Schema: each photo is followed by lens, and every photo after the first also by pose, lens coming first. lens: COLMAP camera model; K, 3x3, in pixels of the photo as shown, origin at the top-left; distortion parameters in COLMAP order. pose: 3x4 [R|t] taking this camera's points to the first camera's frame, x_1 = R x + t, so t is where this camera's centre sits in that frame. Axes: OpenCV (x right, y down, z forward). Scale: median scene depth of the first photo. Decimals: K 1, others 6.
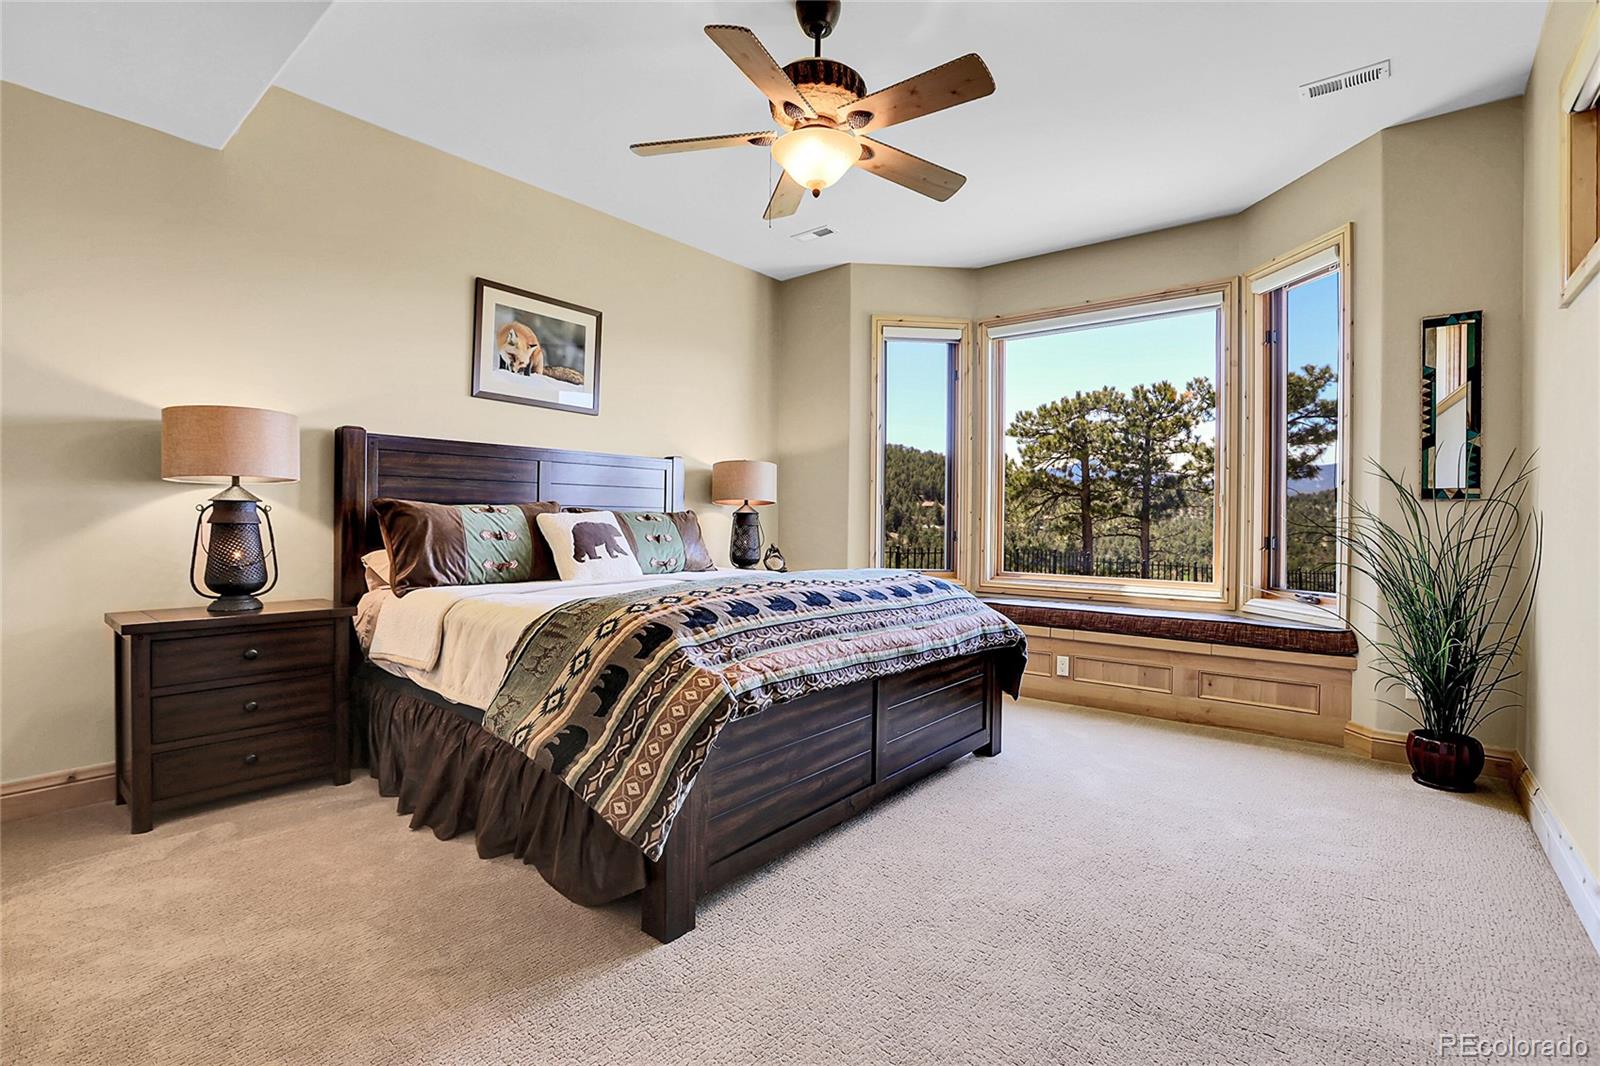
lens RADIAL K [[723.7, 0, 799.4], [0, 723.7, 524.3], [0, 0, 1]] dist [-0.030396, 0.001275]
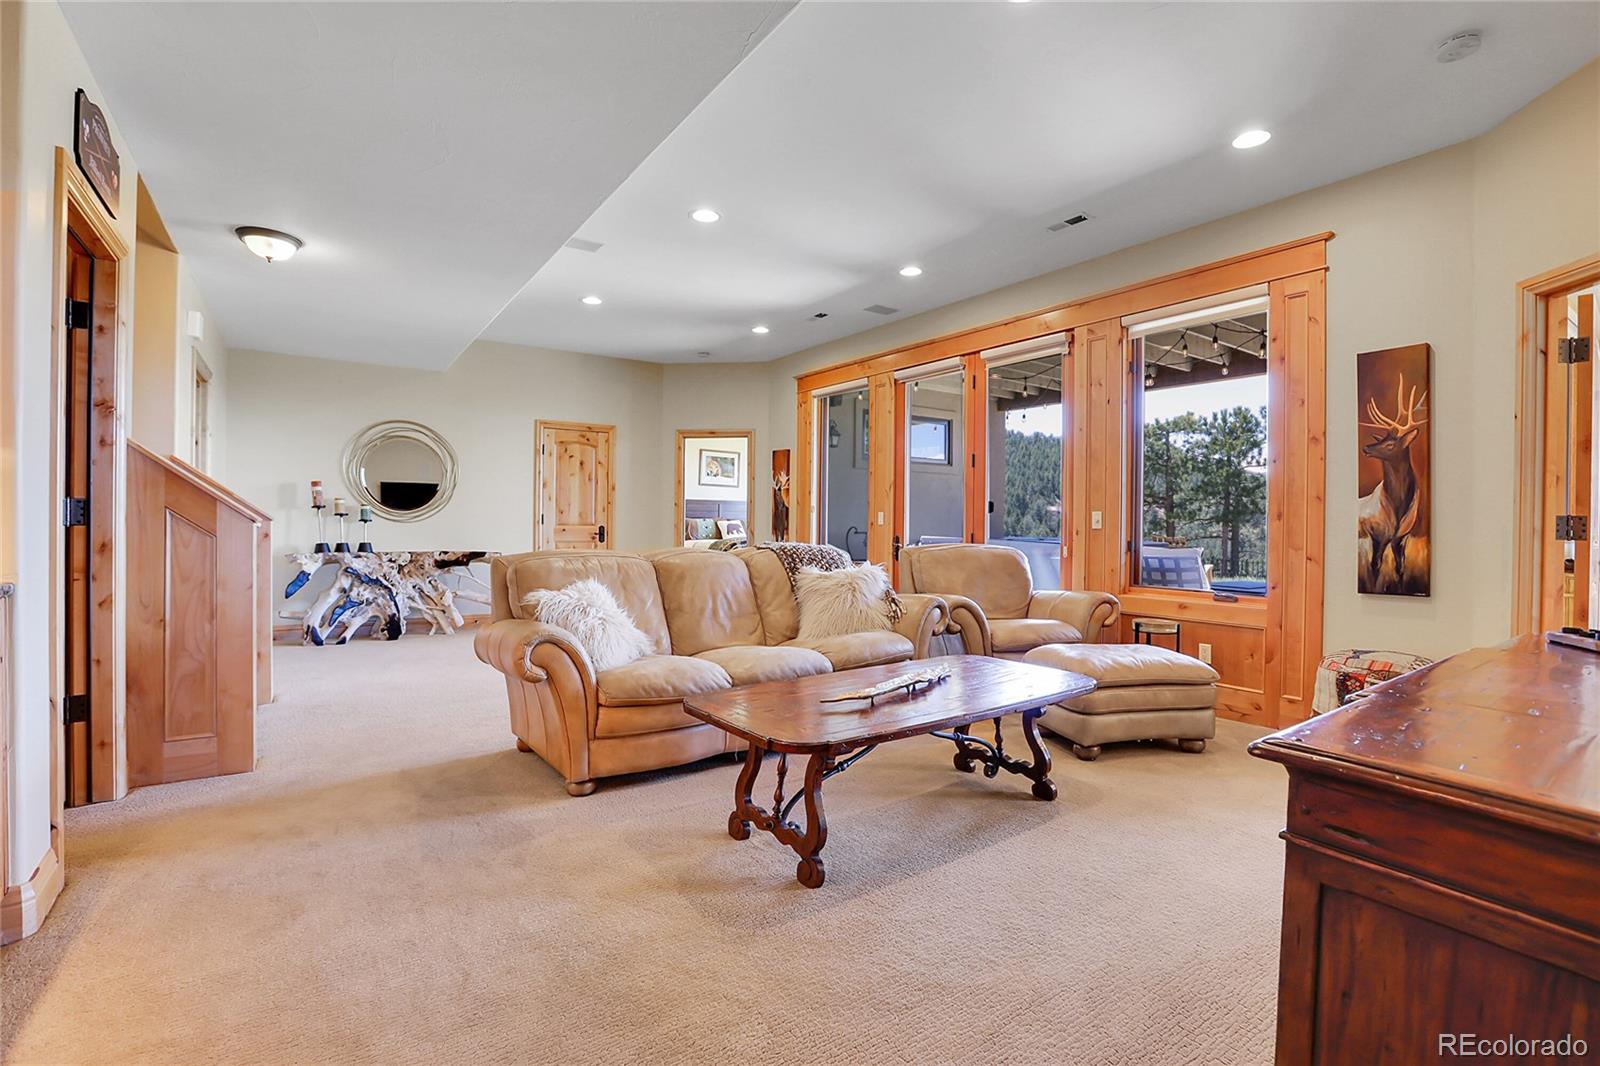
lens RADIAL K [[723.7, 0, 800.6], [0, 723.7, 530.4], [0, 0, 1]] dist [-0.030396, 0.001275]
pose [[0.961999, 0.001889, -0.273047, 0.794881], [-0.001907, 0.999998, 0.000200, 0.023944], [0.273047, 0.000328, 0.962001, -1.828249]]
